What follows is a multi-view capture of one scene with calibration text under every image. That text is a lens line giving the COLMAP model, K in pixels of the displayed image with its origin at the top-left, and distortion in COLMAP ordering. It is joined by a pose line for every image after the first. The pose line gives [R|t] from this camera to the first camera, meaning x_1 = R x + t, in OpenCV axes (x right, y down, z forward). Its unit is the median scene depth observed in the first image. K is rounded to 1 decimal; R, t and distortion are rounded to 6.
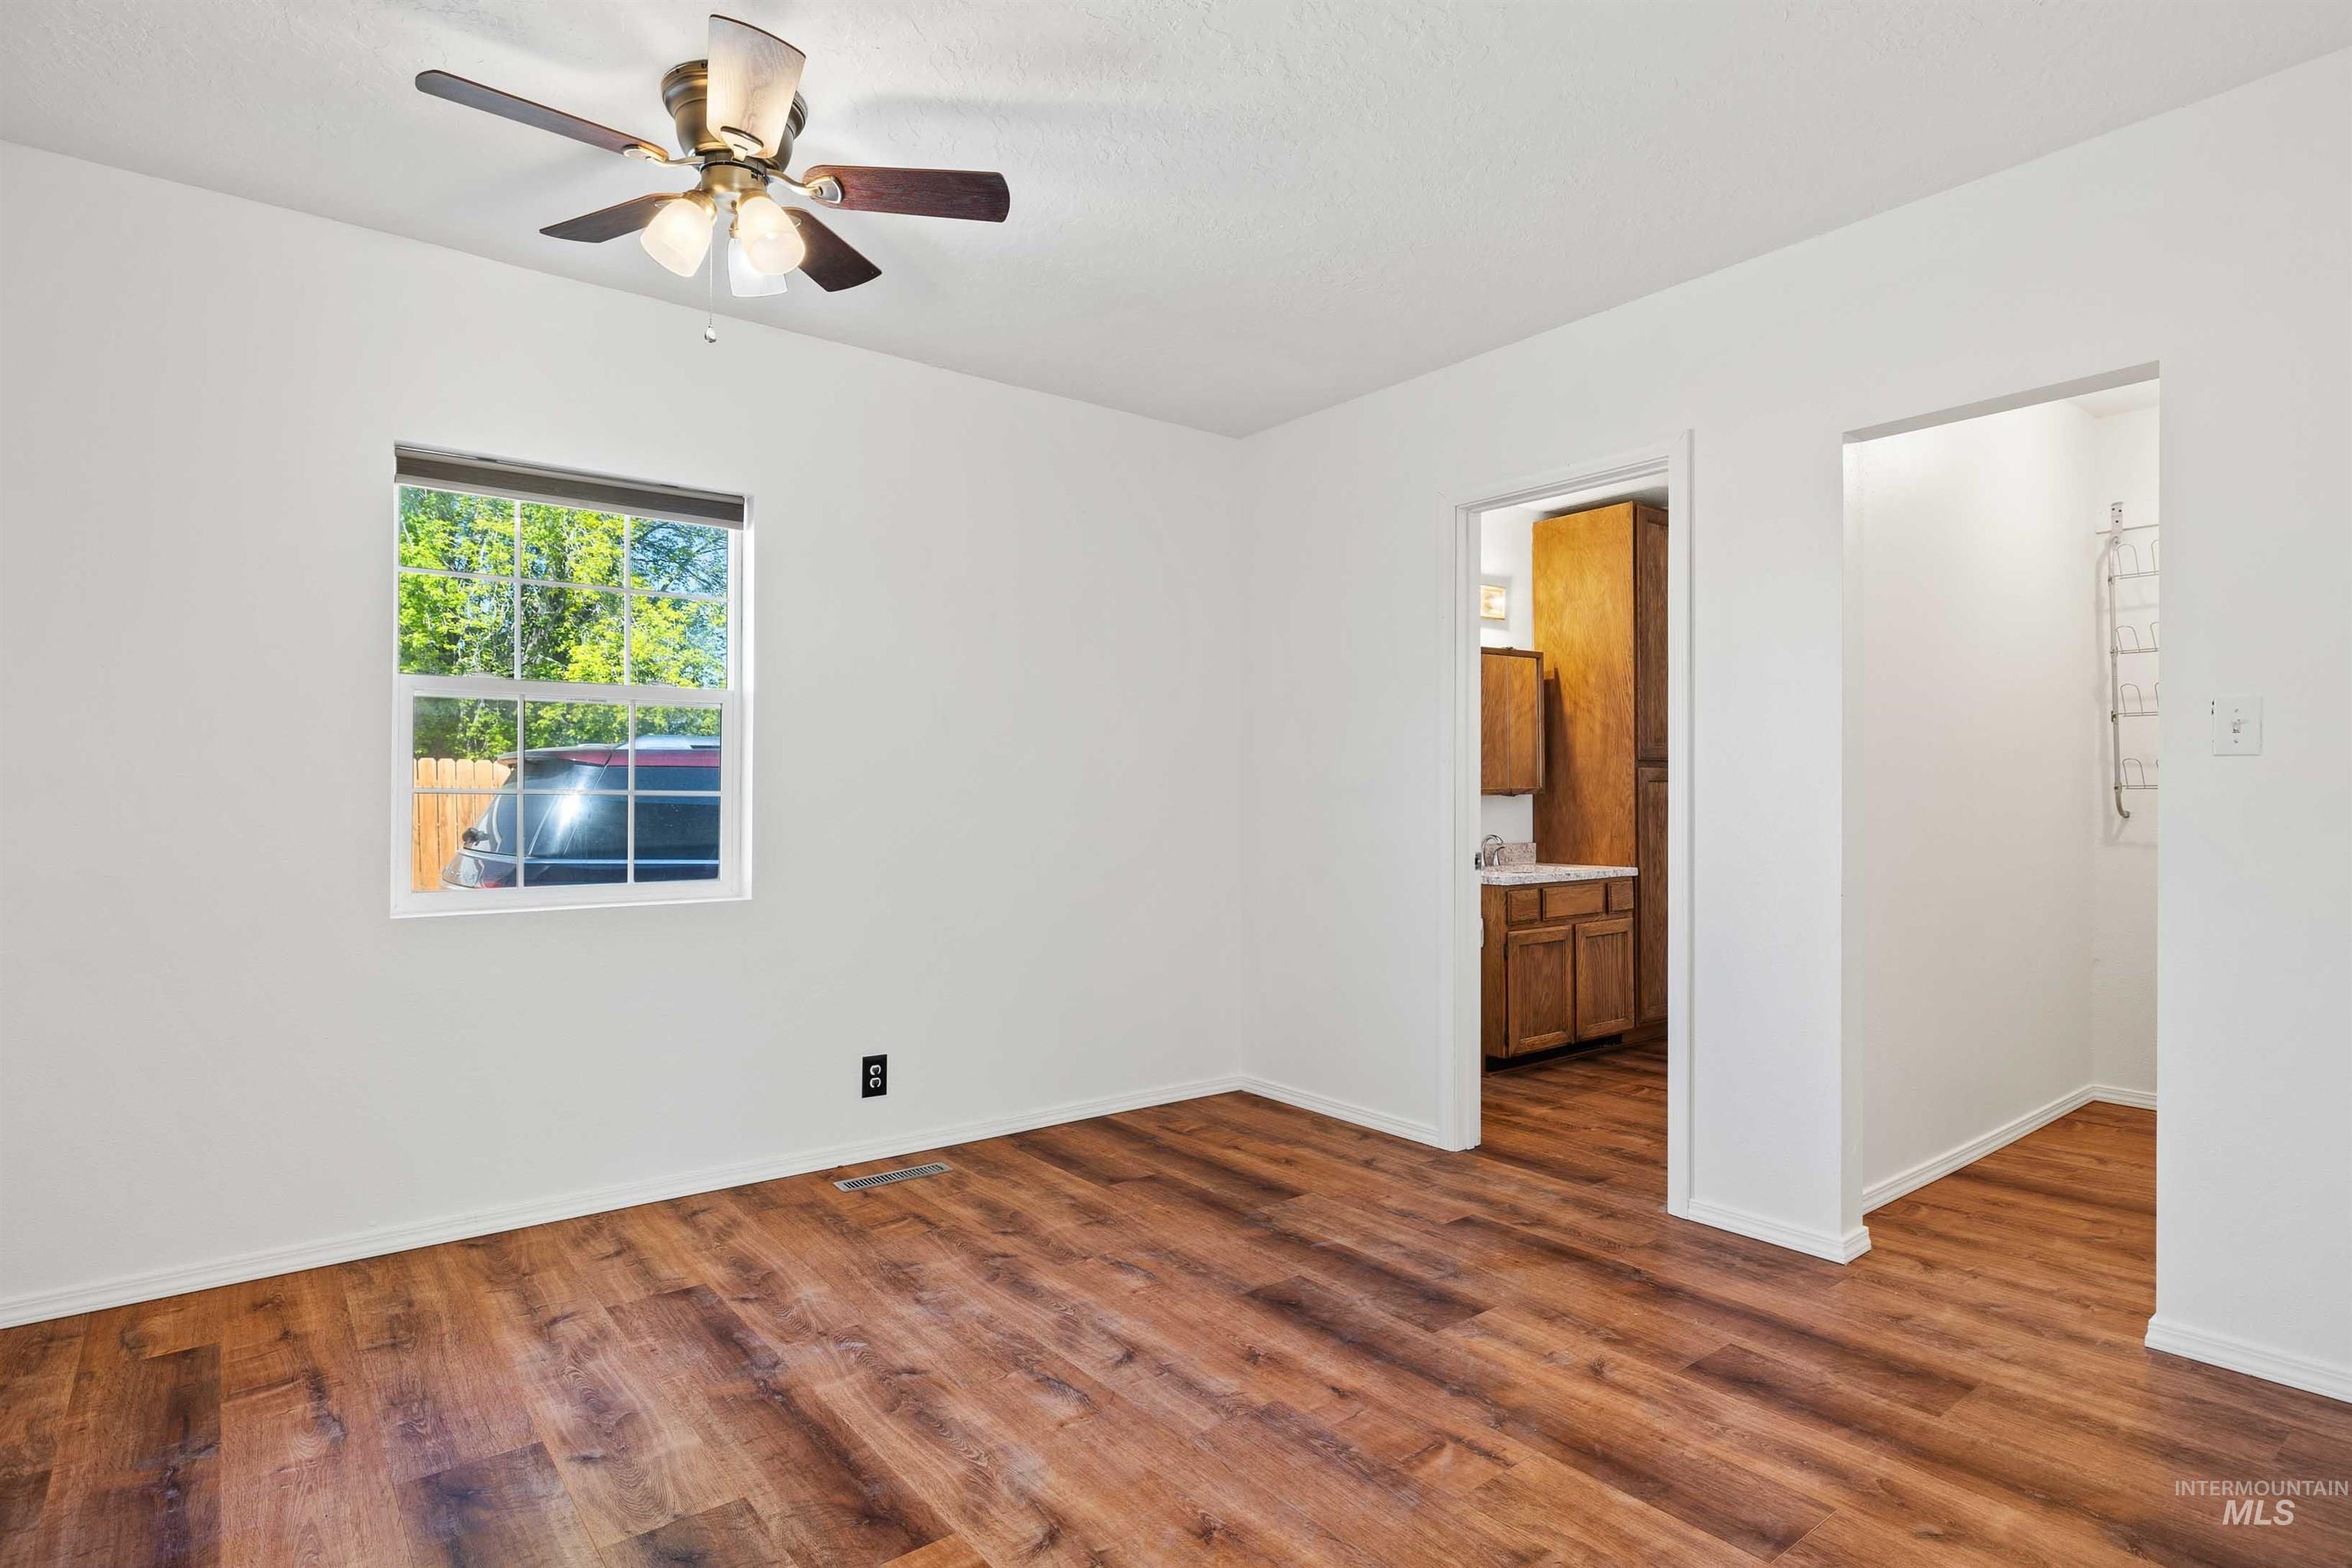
lens RADIAL K [[1210.2, 0, 1176.0], [0, 1210.2, 784.0], [0, 0, 1]] dist [-0.004052, -0.001692]
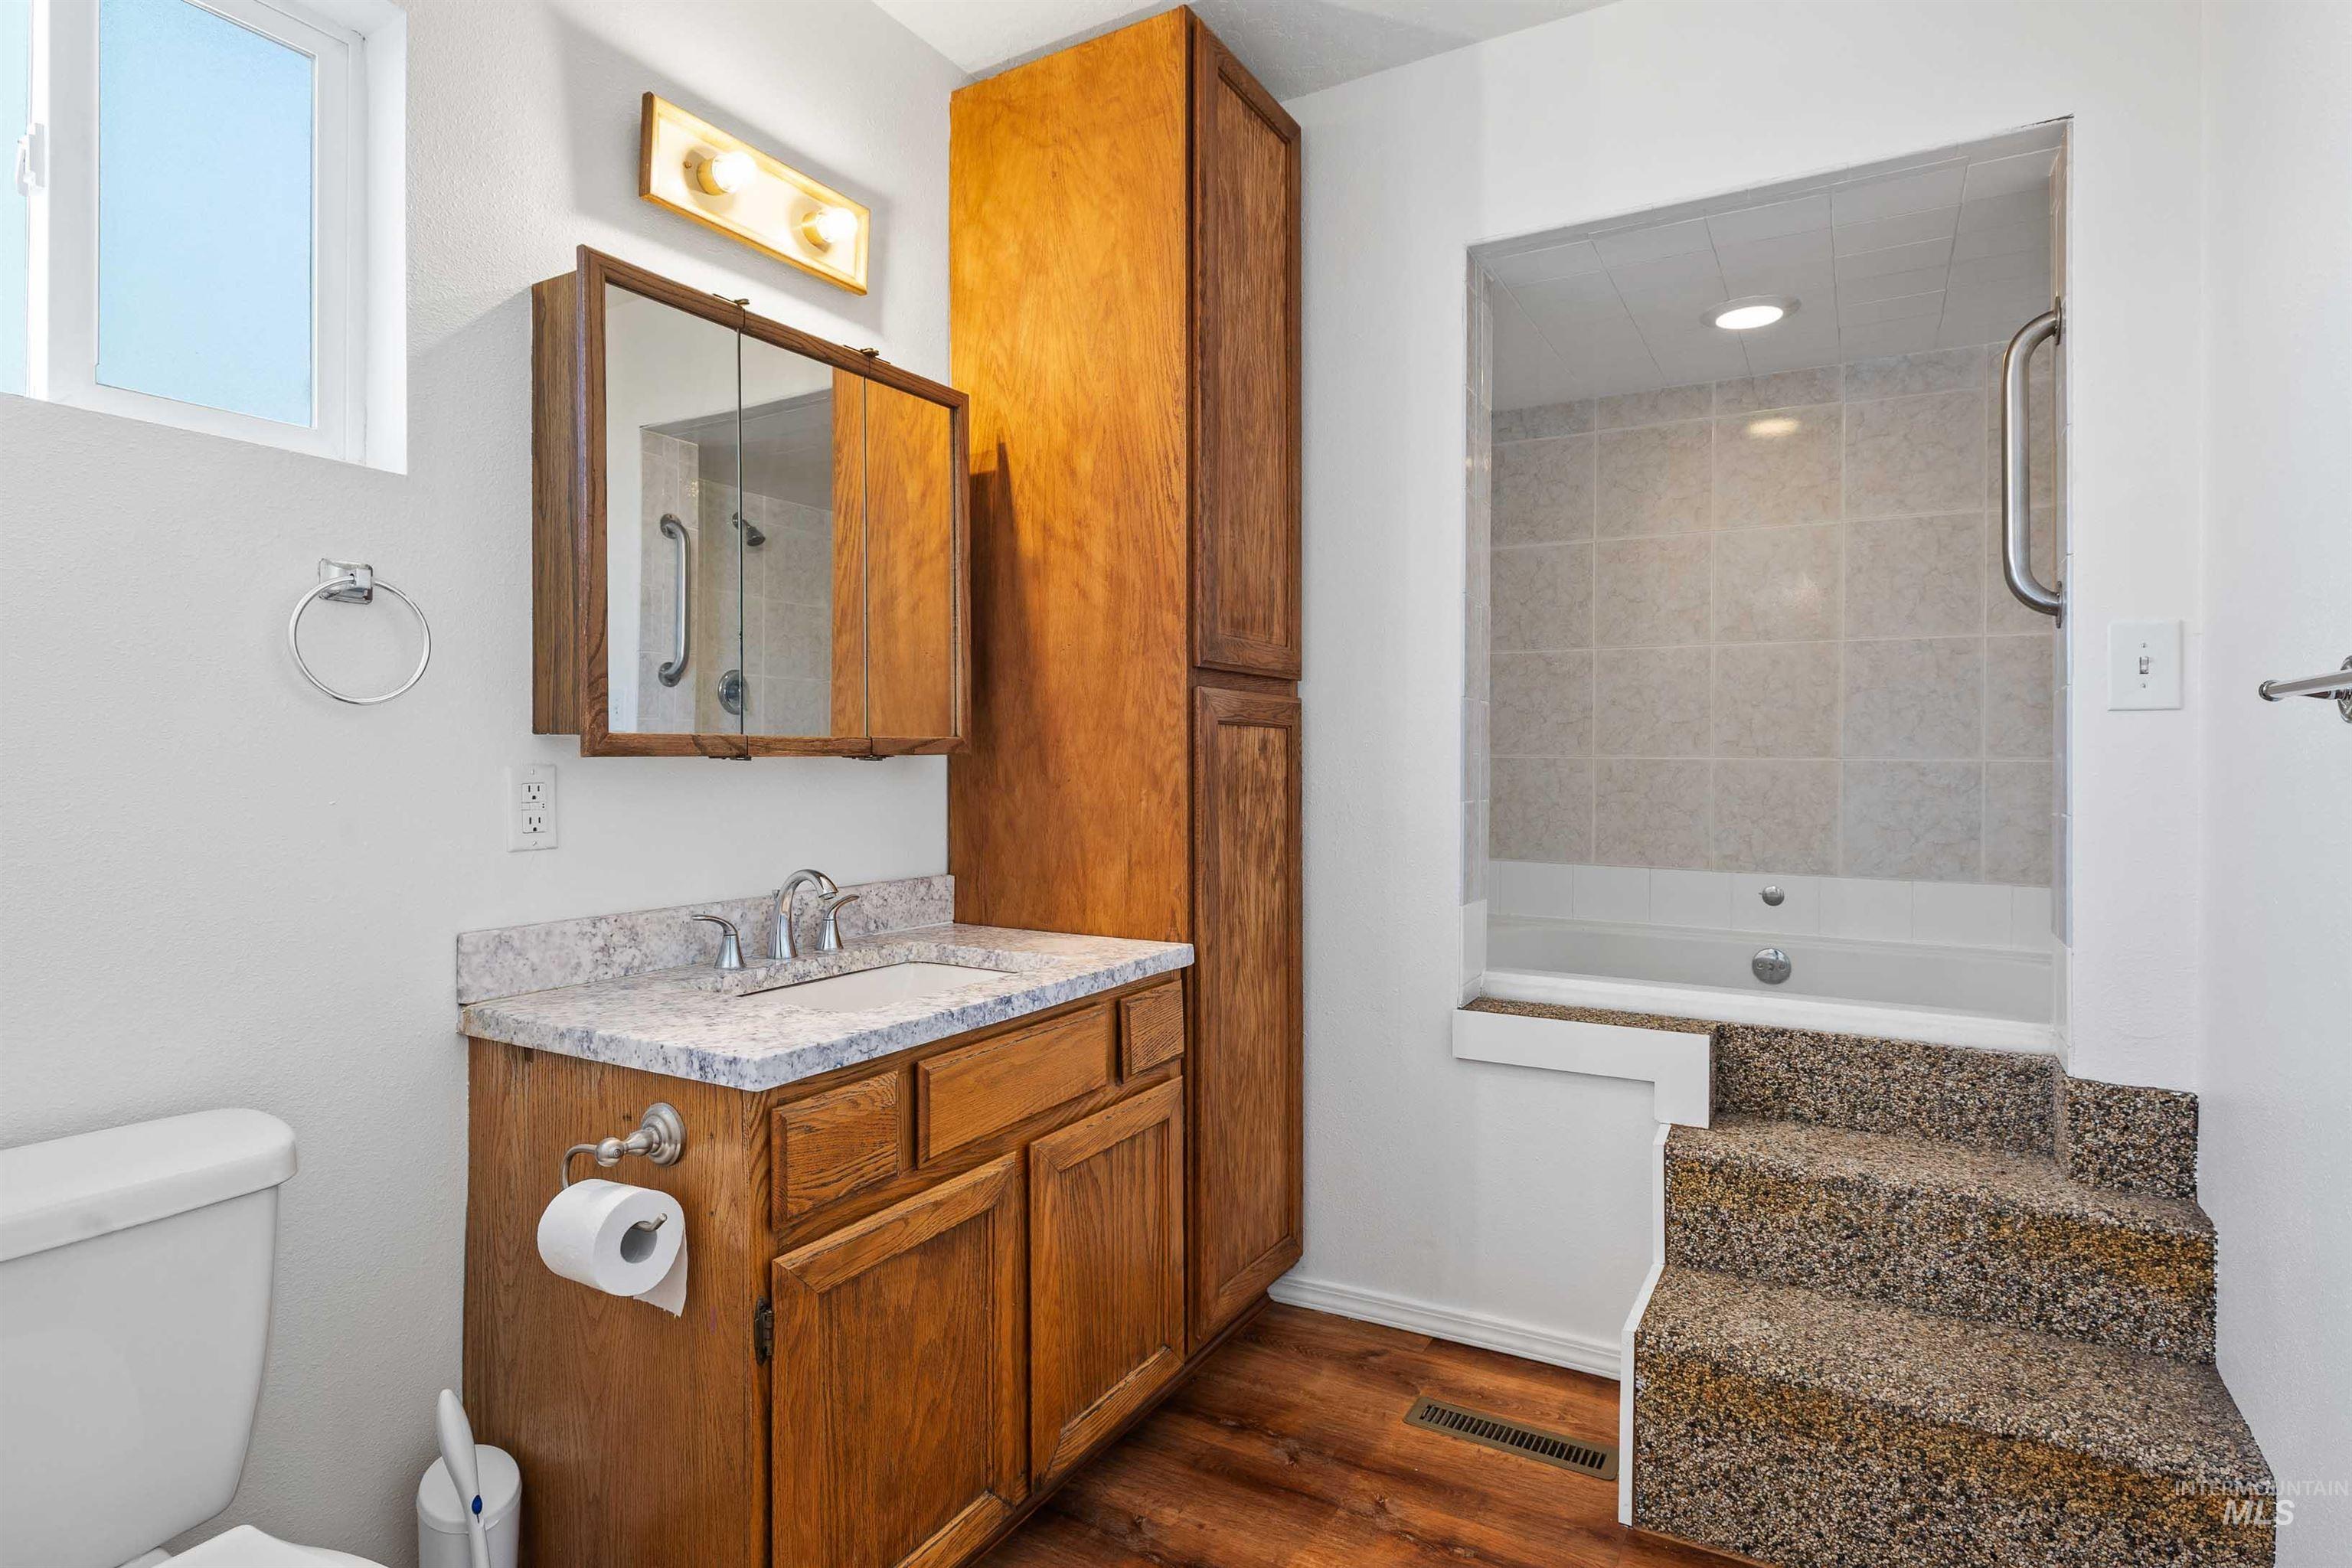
lens RADIAL K [[1210.2, 0, 1176.0], [0, 1210.2, 784.0], [0, 0, 1]] dist [-0.004052, -0.001692]
pose [[0.924428, -0.003668, 0.381338, 0.225187], [-0.006012, 0.999689, 0.024190, 0.008211], [-0.381309, -0.024655, 0.924119, 0.634570]]
